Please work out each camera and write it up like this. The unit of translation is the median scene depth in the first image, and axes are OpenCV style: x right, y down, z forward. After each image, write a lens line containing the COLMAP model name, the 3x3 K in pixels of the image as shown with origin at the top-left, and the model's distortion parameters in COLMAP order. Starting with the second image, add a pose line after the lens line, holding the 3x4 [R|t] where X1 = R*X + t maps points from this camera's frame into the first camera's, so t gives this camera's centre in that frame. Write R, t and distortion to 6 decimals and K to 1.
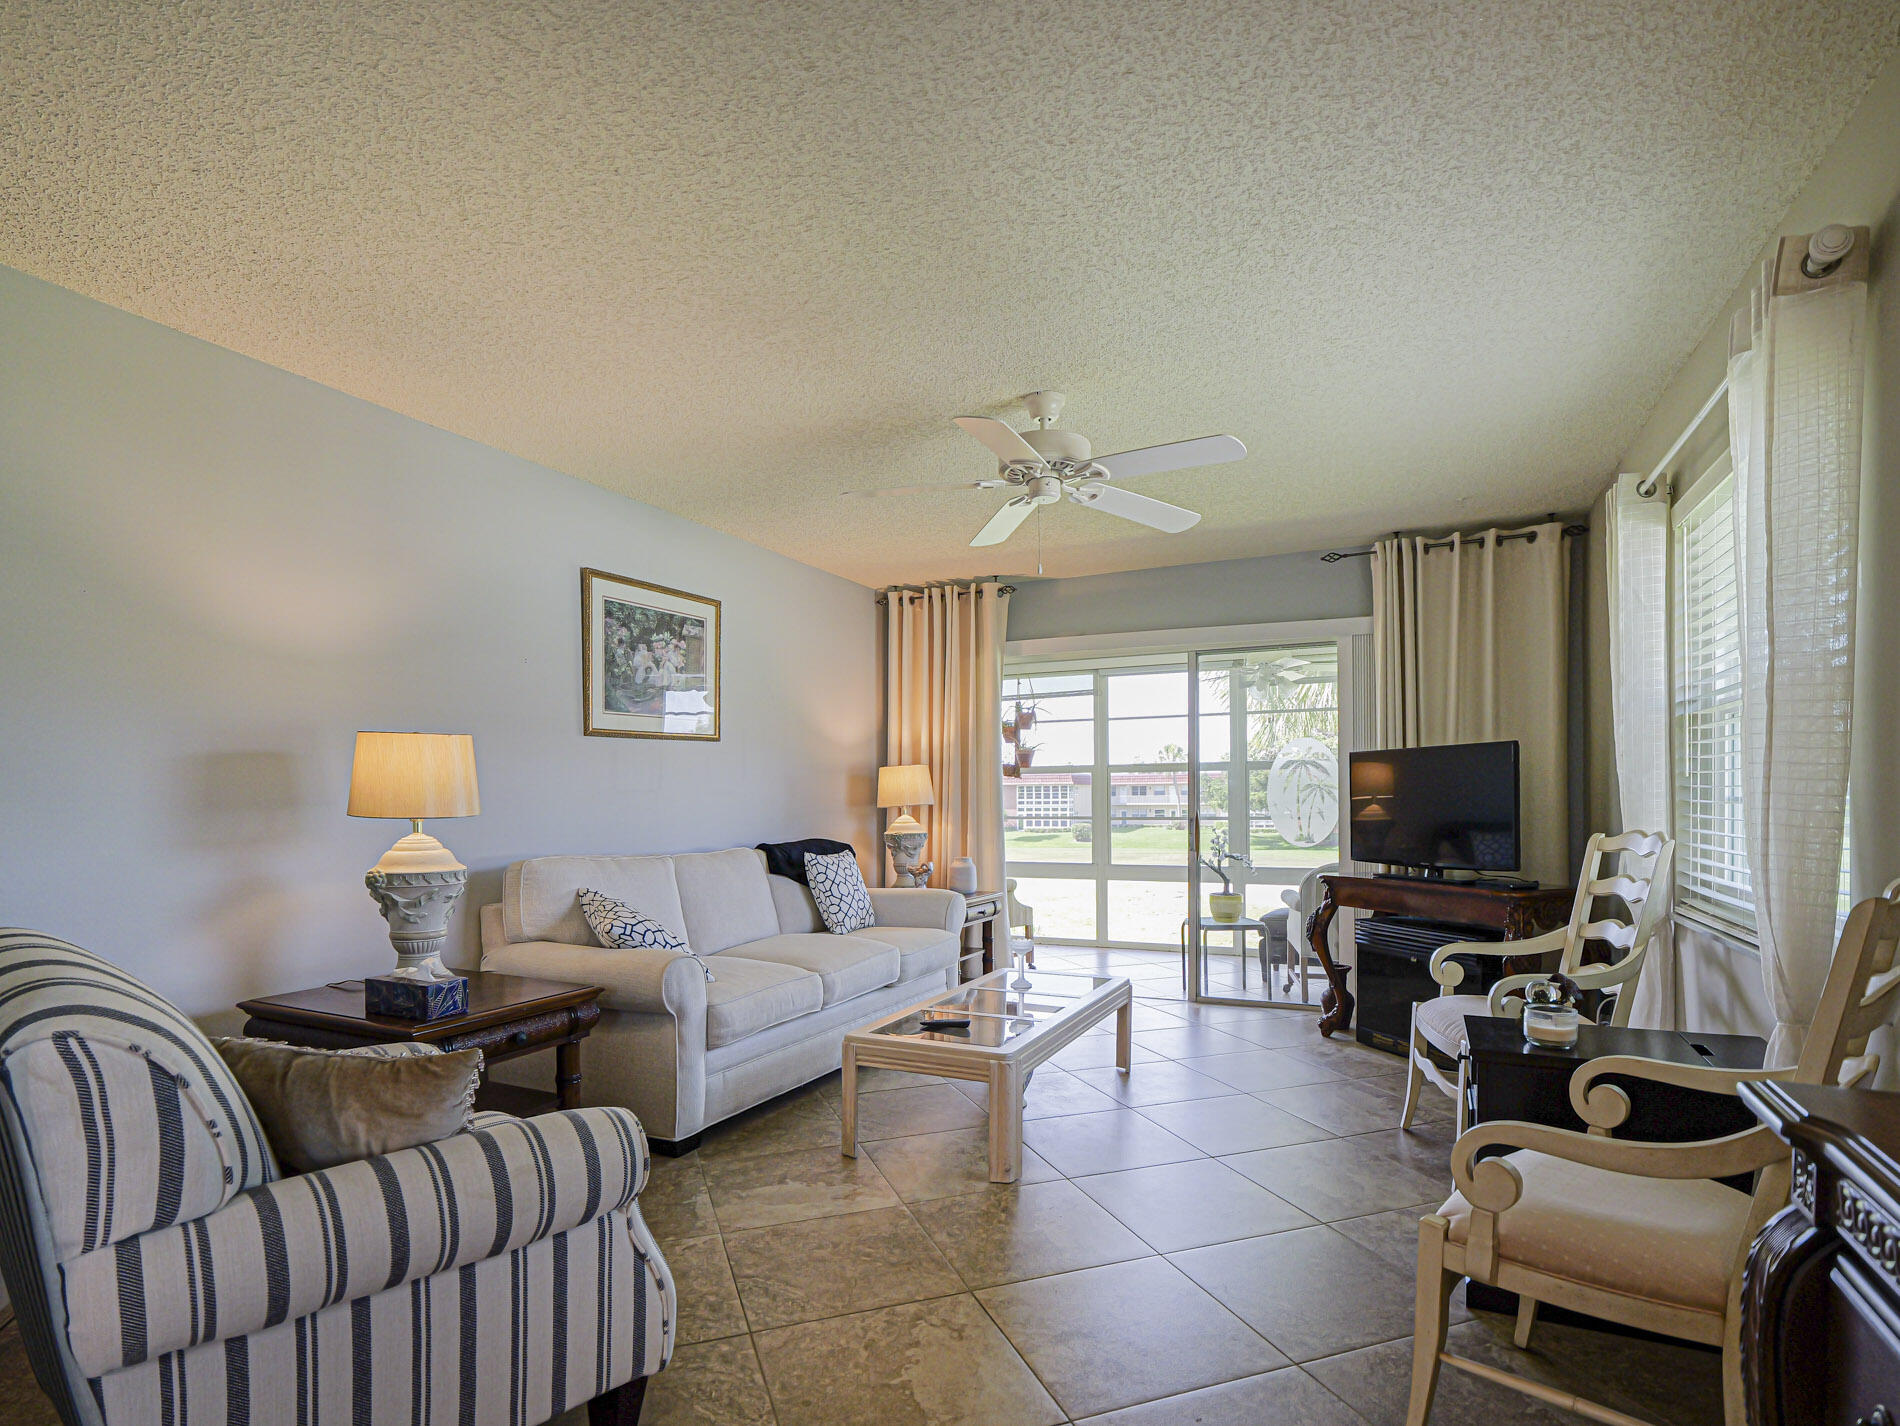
lens RADIAL K [[999.3, 0, 964.2], [0, 999.3, 790.3], [0, 0, 1]] dist [0.001045, -0.000458]
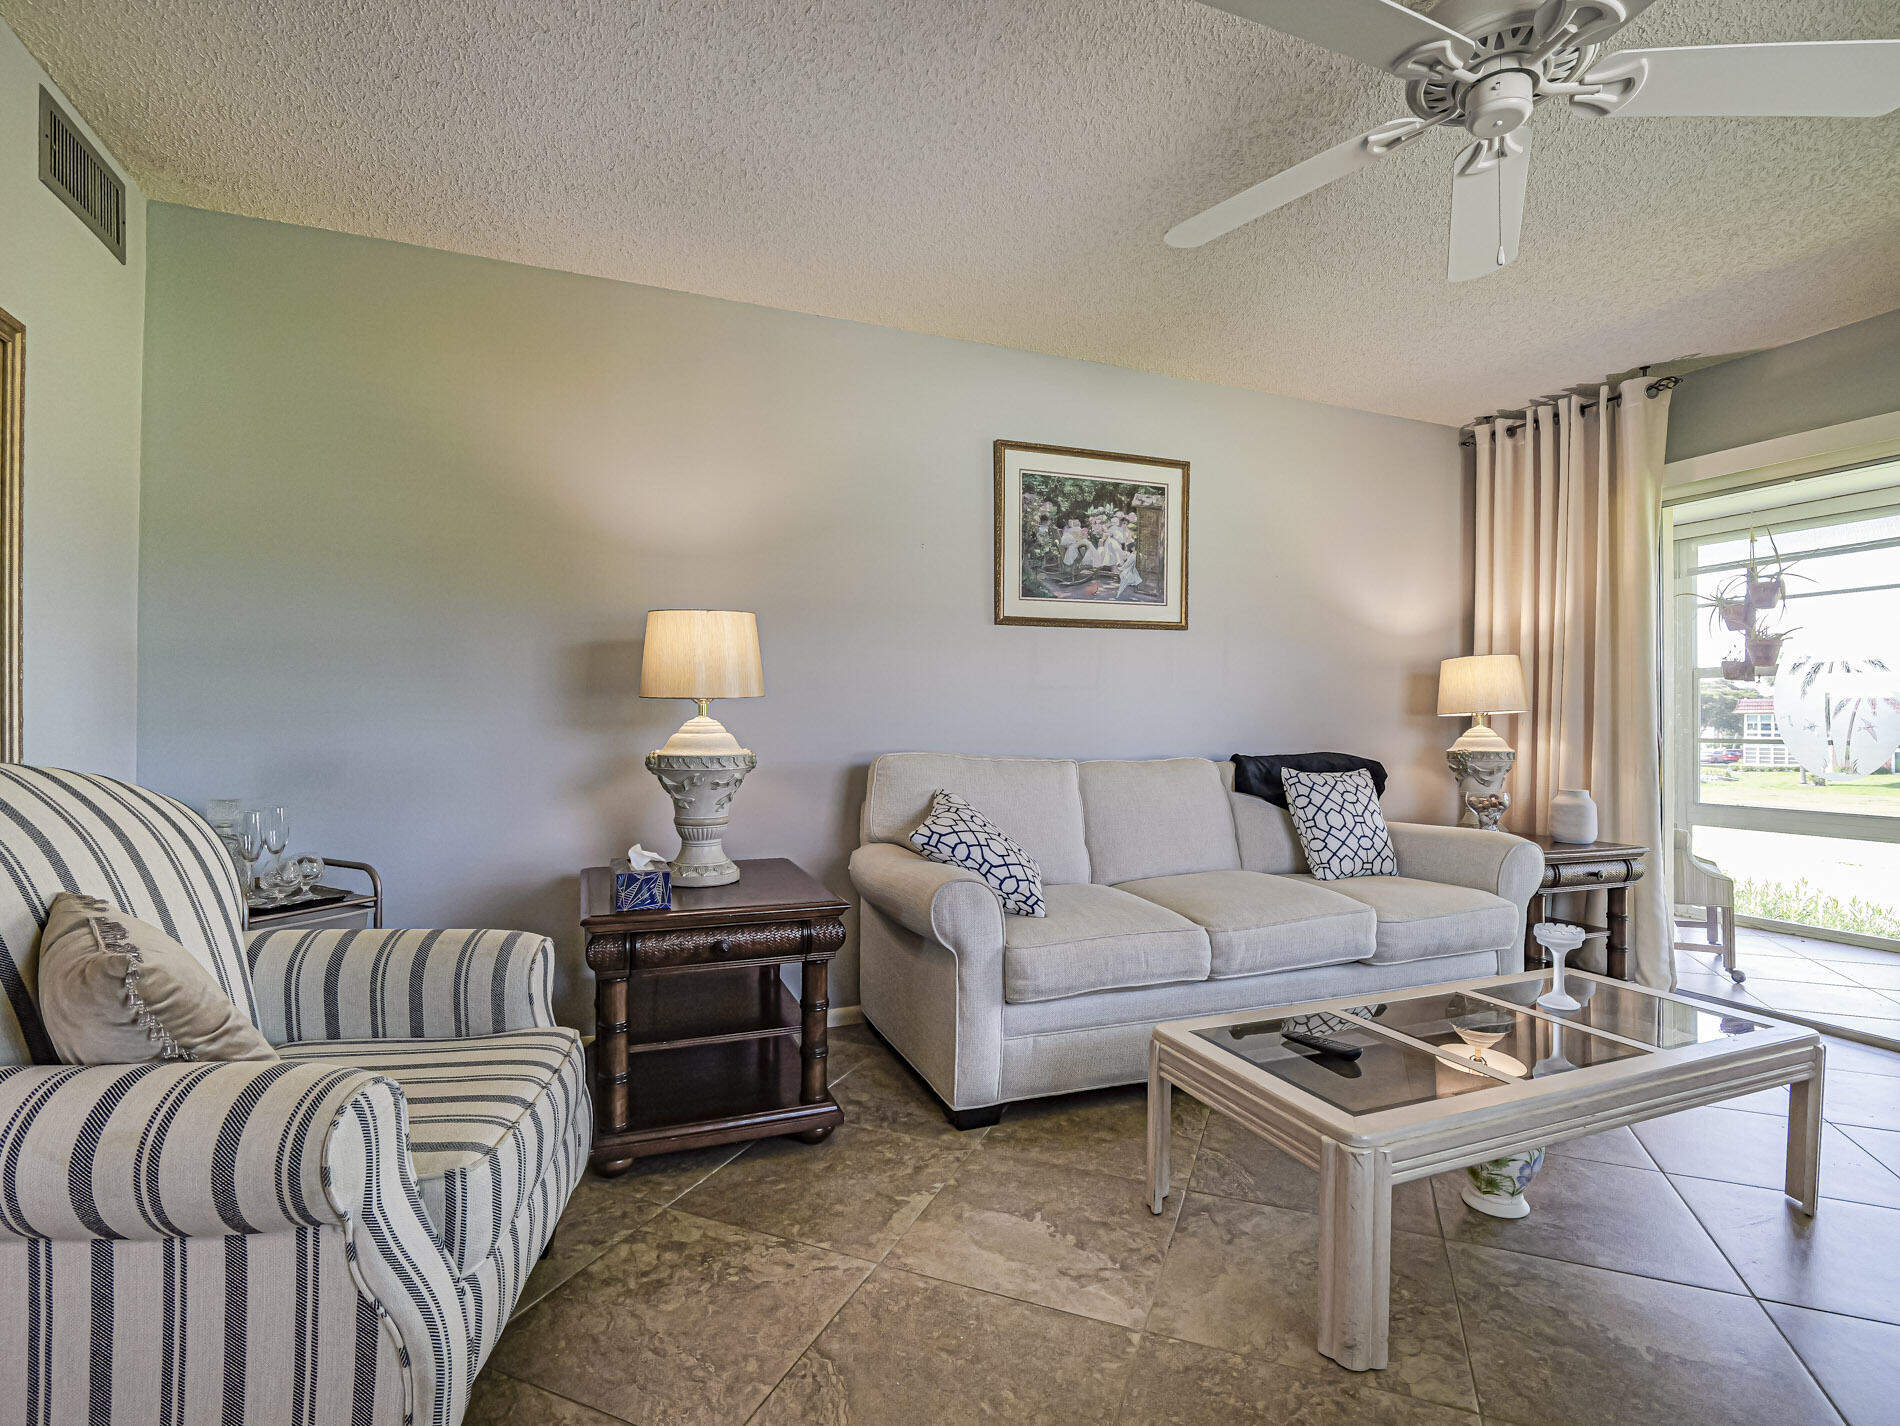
lens RADIAL K [[929.5, 0, 941.9], [0, 929.5, 707.8], [0, 0, 1]] dist [-0.013785, -0.001582]
pose [[0.725459, 0.000532, -0.688265, 0.143659], [-0.008021, 0.999938, -0.007682, 0.024251], [0.688219, 0.011093, 0.725418, 0.305225]]
